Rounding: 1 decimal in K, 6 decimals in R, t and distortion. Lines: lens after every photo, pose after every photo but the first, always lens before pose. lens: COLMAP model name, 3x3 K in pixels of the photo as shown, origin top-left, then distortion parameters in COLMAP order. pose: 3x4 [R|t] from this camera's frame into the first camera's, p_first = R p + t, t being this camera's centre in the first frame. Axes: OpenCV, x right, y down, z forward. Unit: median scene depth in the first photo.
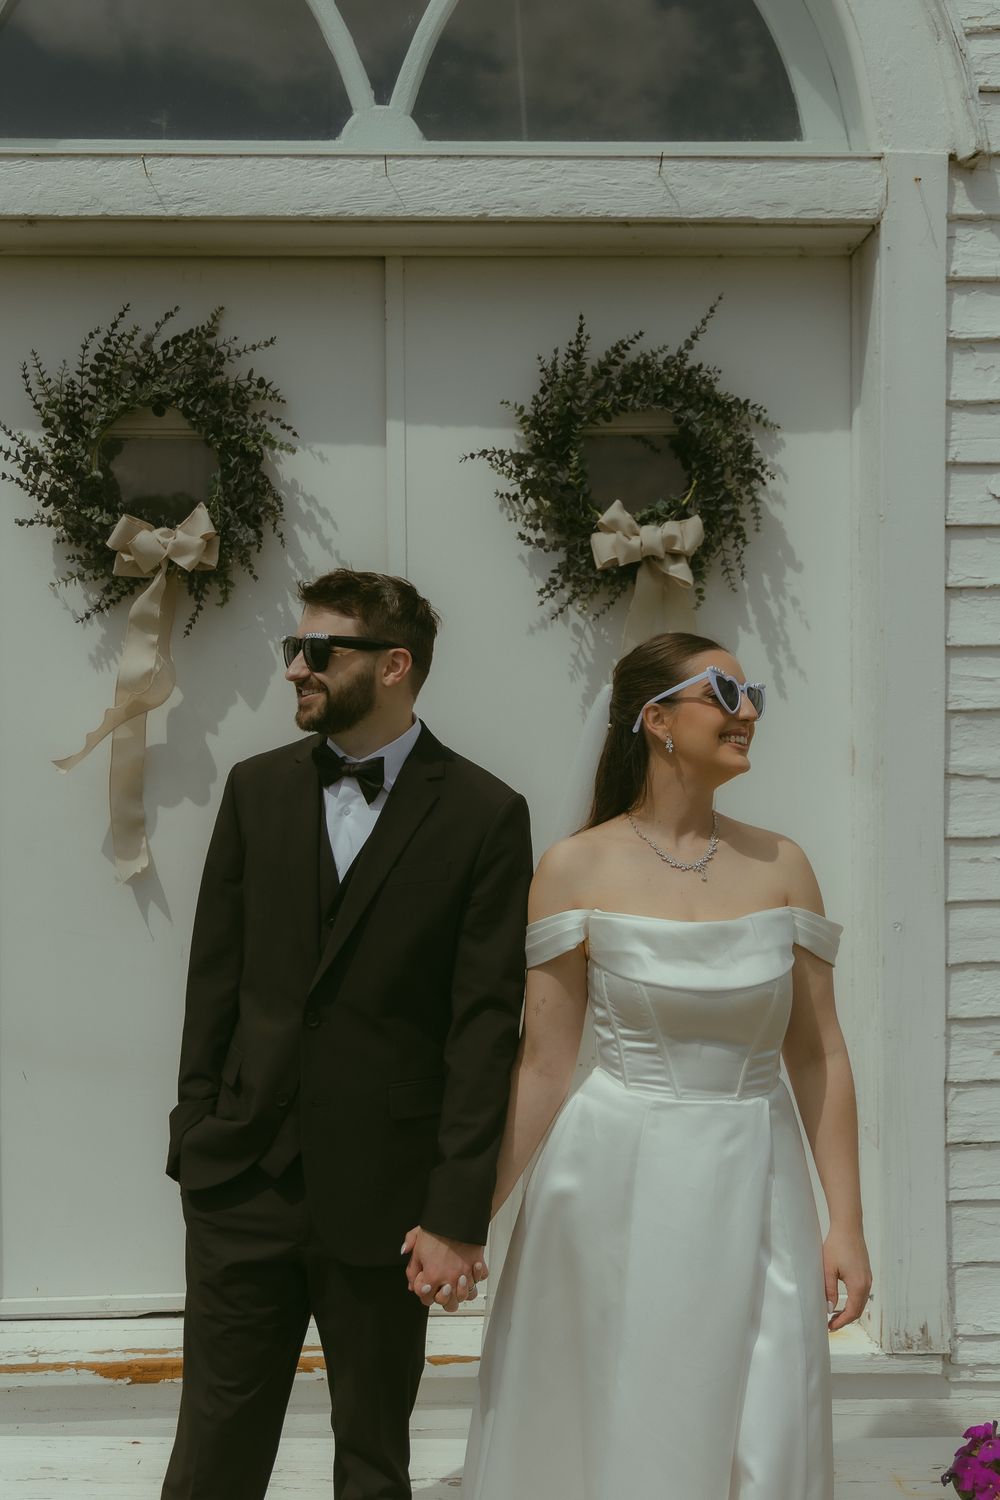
lens RADIAL K [[1668.8, 0, 499.7], [0, 1668.8, 750.6], [0, 0, 1]] dist [0.013928, 0.000000]
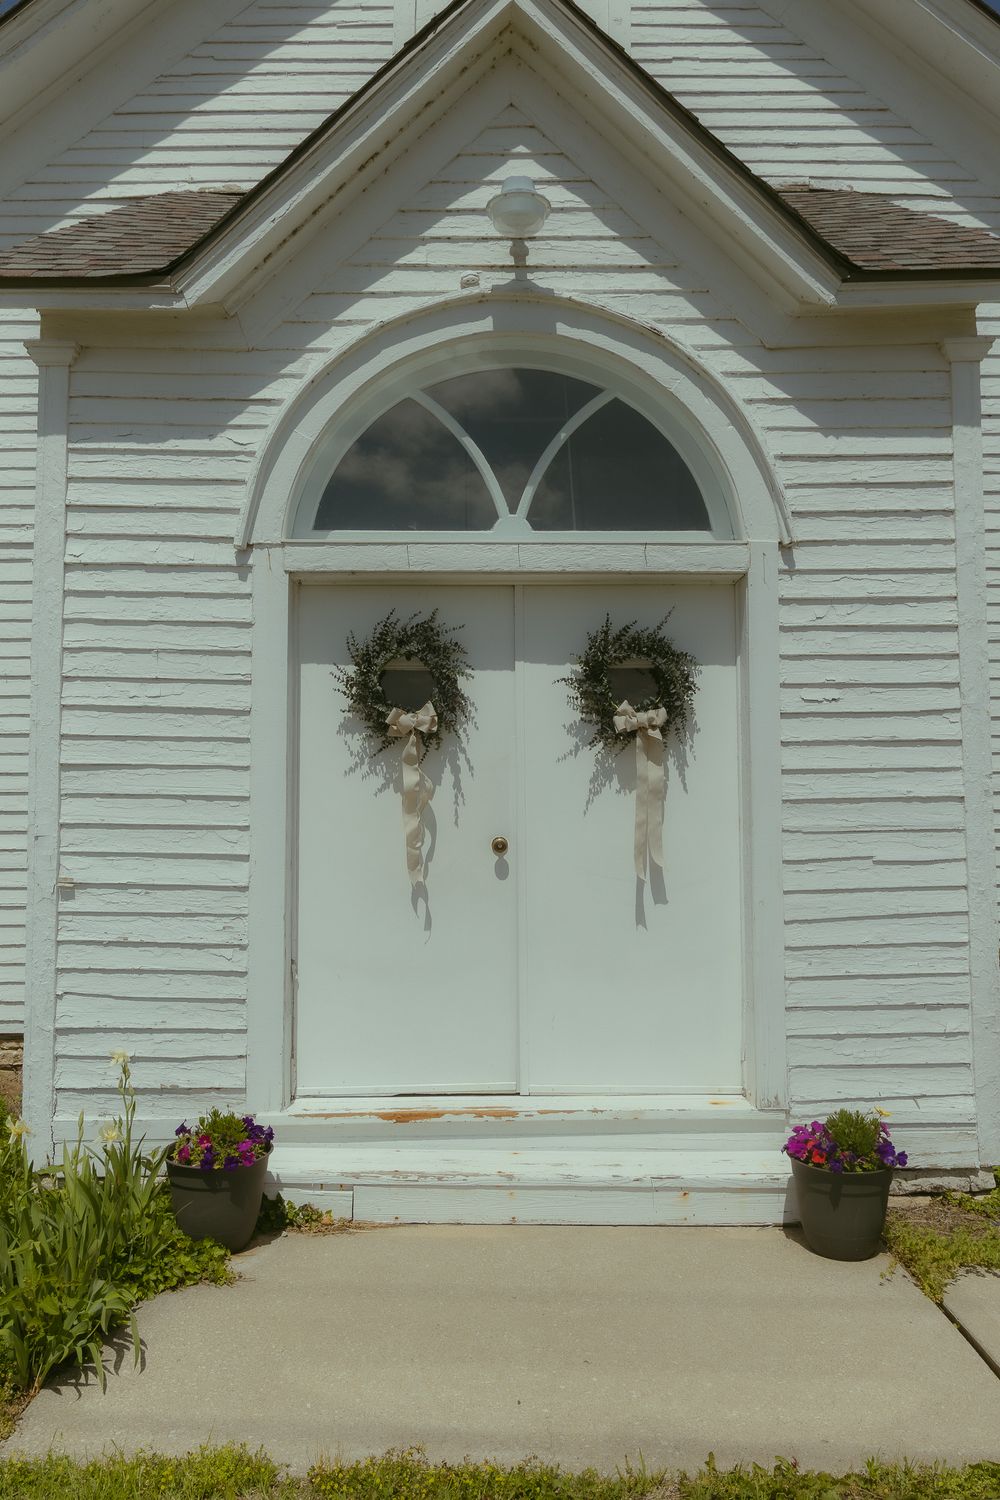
lens RADIAL K [[1145.0, 0, 499.3], [0, 1145.0, 746.9], [0, 0, 1]] dist [0.000452, -0.000025]
pose [[0.999977, -0.000226, -0.006820, -0.080114], [-0.000234, 0.997728, -0.067378, 0.007048], [0.006820, 0.067378, 0.997704, -0.447567]]
